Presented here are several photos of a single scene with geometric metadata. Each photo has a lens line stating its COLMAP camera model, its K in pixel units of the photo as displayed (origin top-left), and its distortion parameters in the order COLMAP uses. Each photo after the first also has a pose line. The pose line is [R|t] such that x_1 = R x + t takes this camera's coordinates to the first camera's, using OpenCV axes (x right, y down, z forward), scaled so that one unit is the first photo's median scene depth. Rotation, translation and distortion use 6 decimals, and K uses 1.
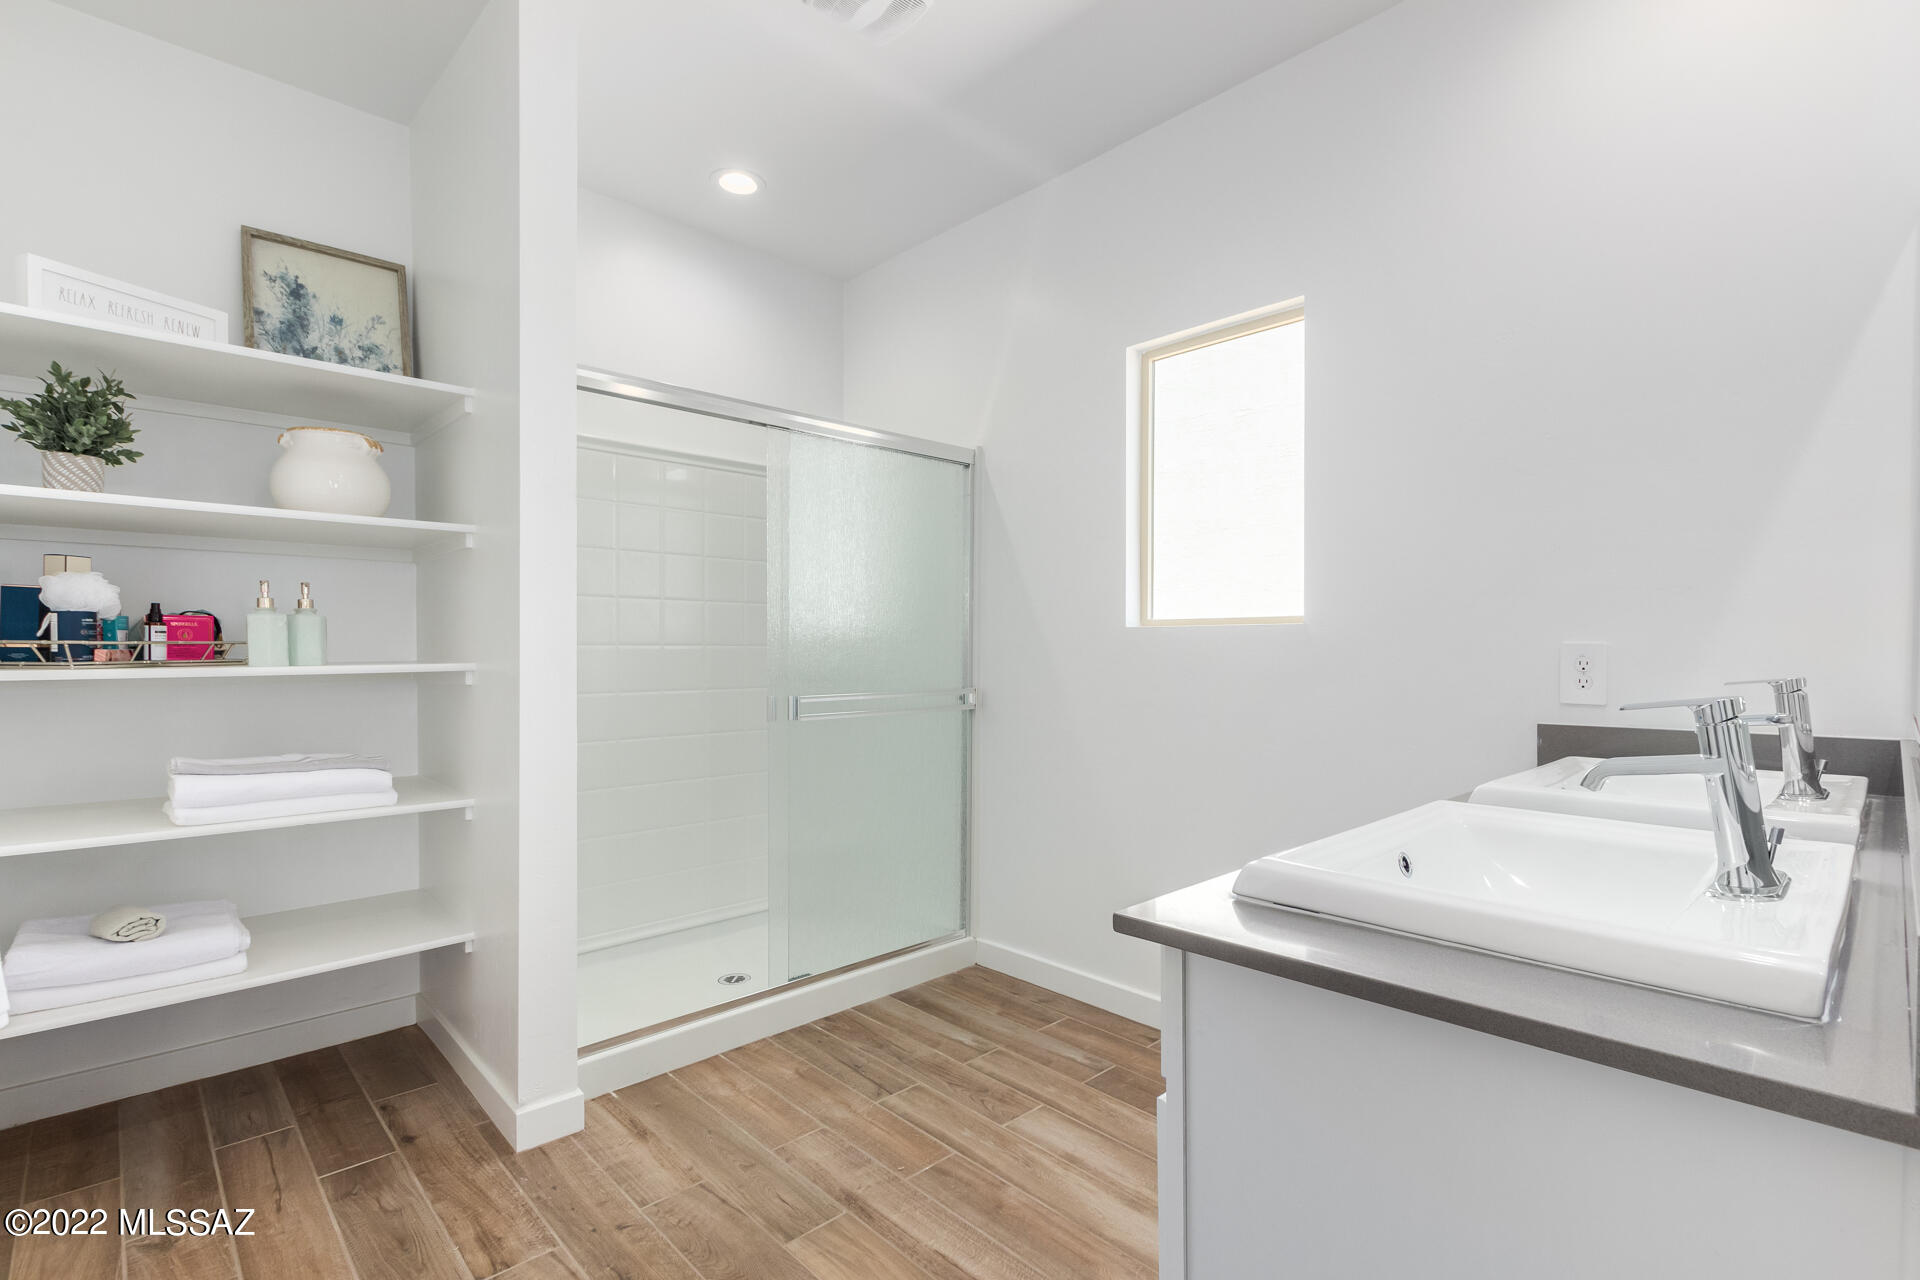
lens RADIAL K [[876.5, 0, 961.0], [0, 876.5, 647.7], [0, 0, 1]] dist [0.003070, 0.000092]
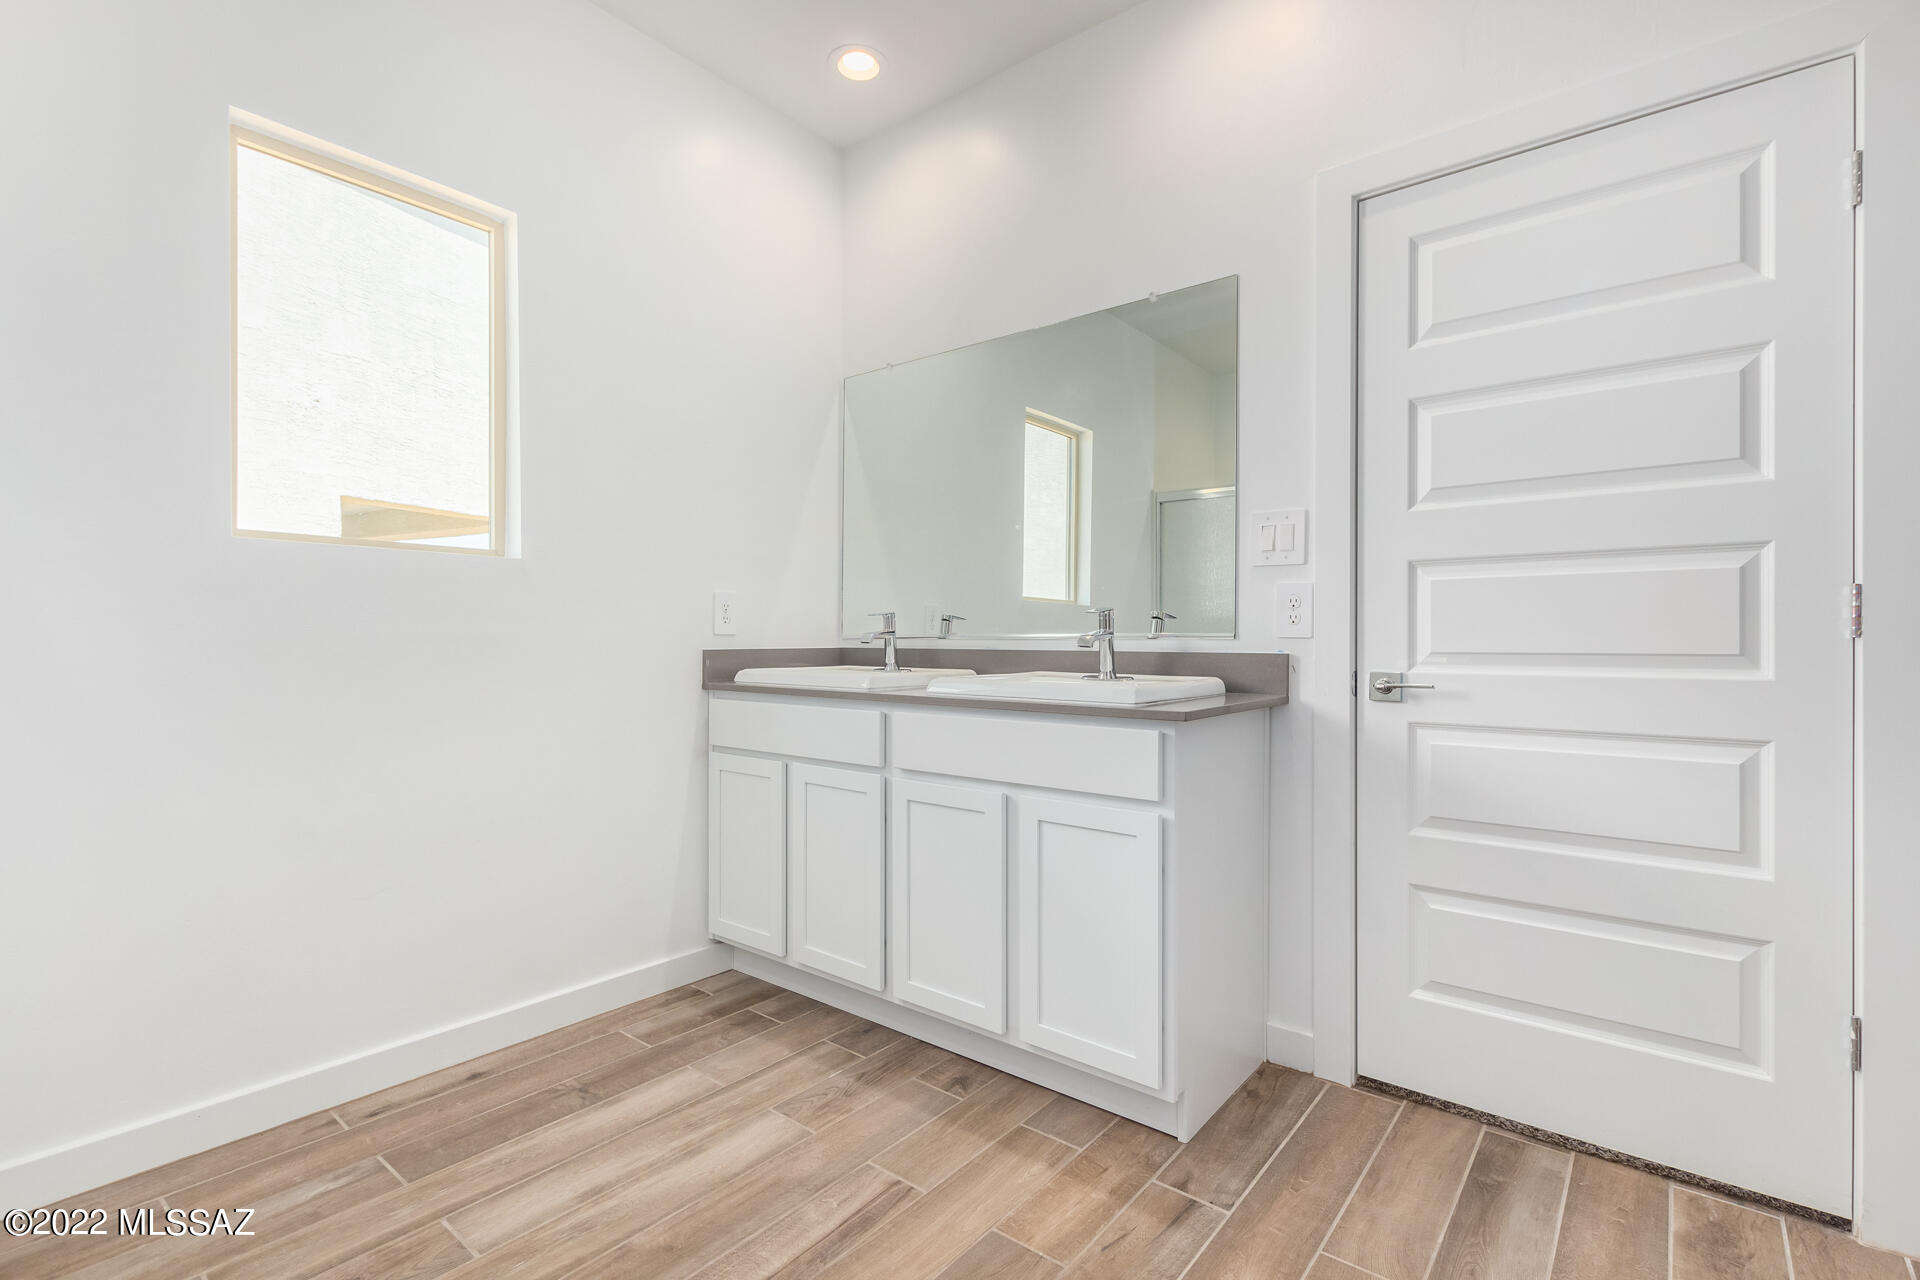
lens RADIAL K [[876.5, 0, 961.0], [0, 876.5, 647.7], [0, 0, 1]] dist [0.003070, 0.000092]
pose [[-0.128123, -0.003425, 0.991752, -0.655709], [-0.005810, 0.999979, 0.002703, 0.069221], [-0.991741, -0.005415, -0.128140, 0.702005]]
